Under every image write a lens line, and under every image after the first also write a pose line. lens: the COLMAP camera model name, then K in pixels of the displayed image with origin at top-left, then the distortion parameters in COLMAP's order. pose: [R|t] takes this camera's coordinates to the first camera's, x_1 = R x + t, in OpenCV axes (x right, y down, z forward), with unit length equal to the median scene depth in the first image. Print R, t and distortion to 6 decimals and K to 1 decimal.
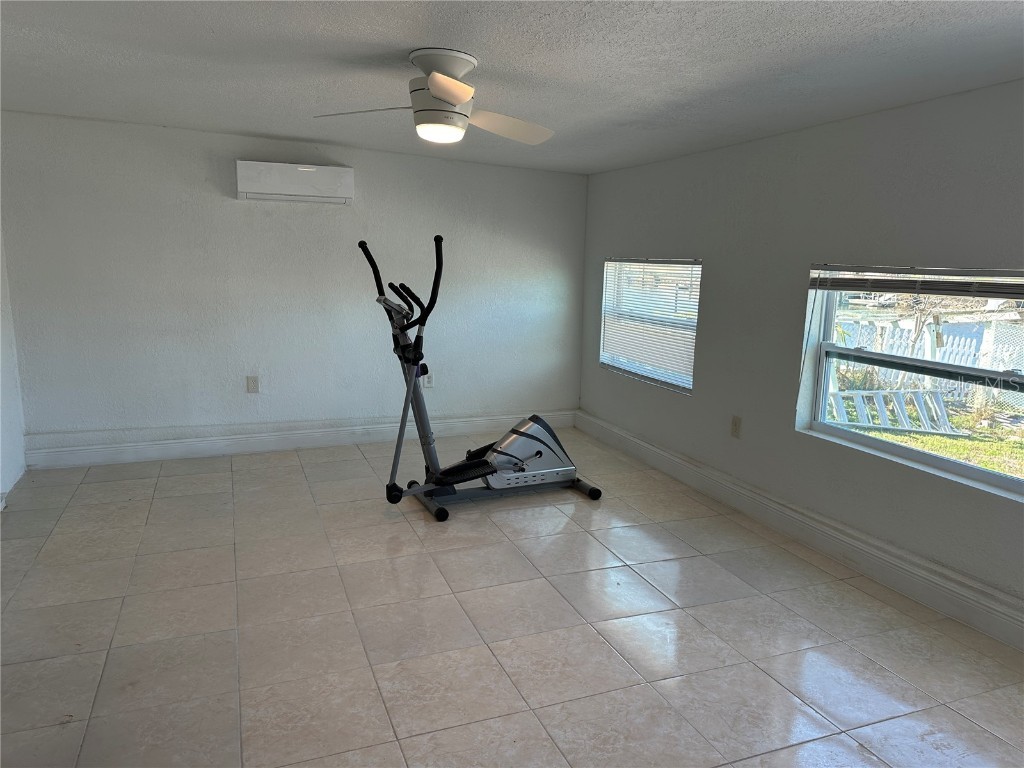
lens RADIAL K [[720.9, 0, 512.0], [0, 720.9, 384.0], [0, 0, 1]] dist [0.060769, -0.005835]
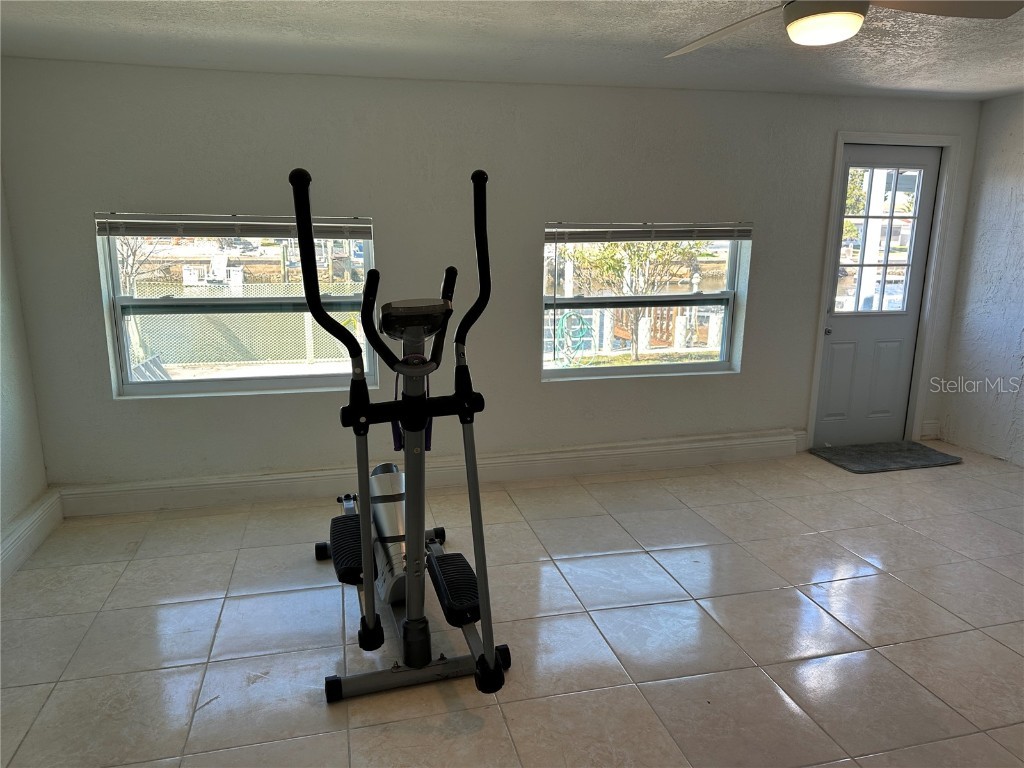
lens RADIAL K [[738.6, 0, 509.0], [0, 738.6, 380.7], [0, 0, 1]] dist [0.002194, -0.003217]
pose [[0.130548, -0.229298, 0.964562, -0.688907], [0.169434, 0.963736, 0.206169, -0.175336], [-0.976857, 0.136514, 0.164665, 0.948373]]
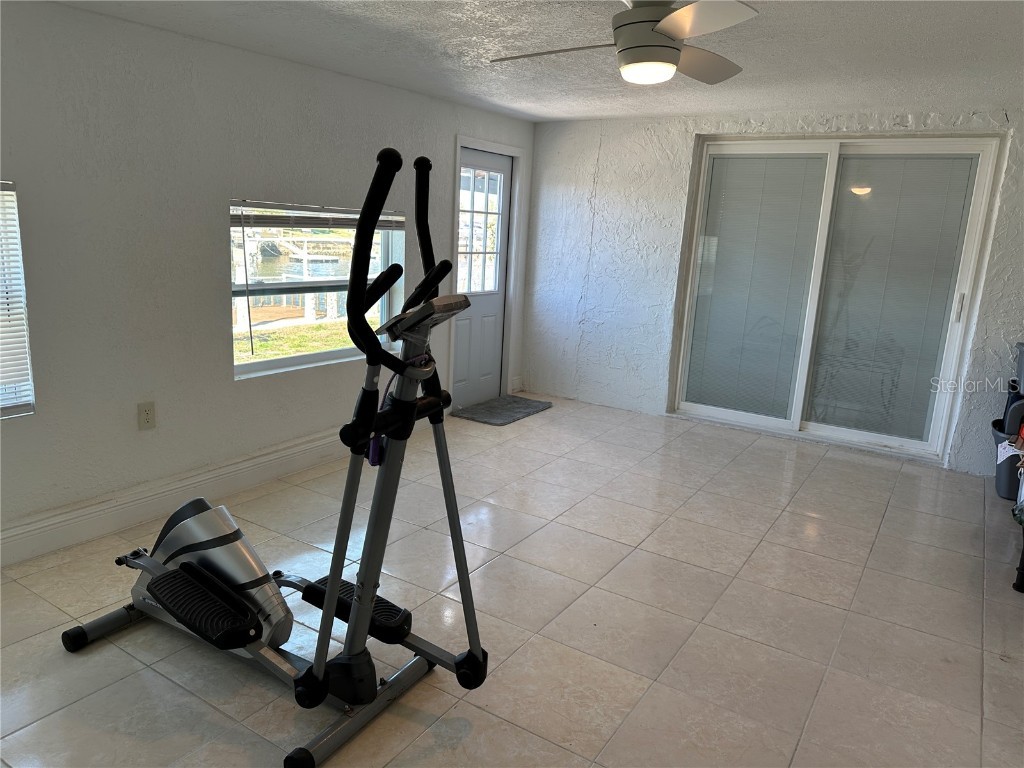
lens RADIAL K [[720.9, 0, 512.0], [0, 720.9, 384.0], [0, 0, 1]] dist [0.060769, -0.005835]
pose [[-0.582697, -0.228099, 0.780022, -0.595145], [0.079525, 0.939194, 0.334052, -0.234967], [-0.808789, 0.256682, -0.529126, 1.313834]]
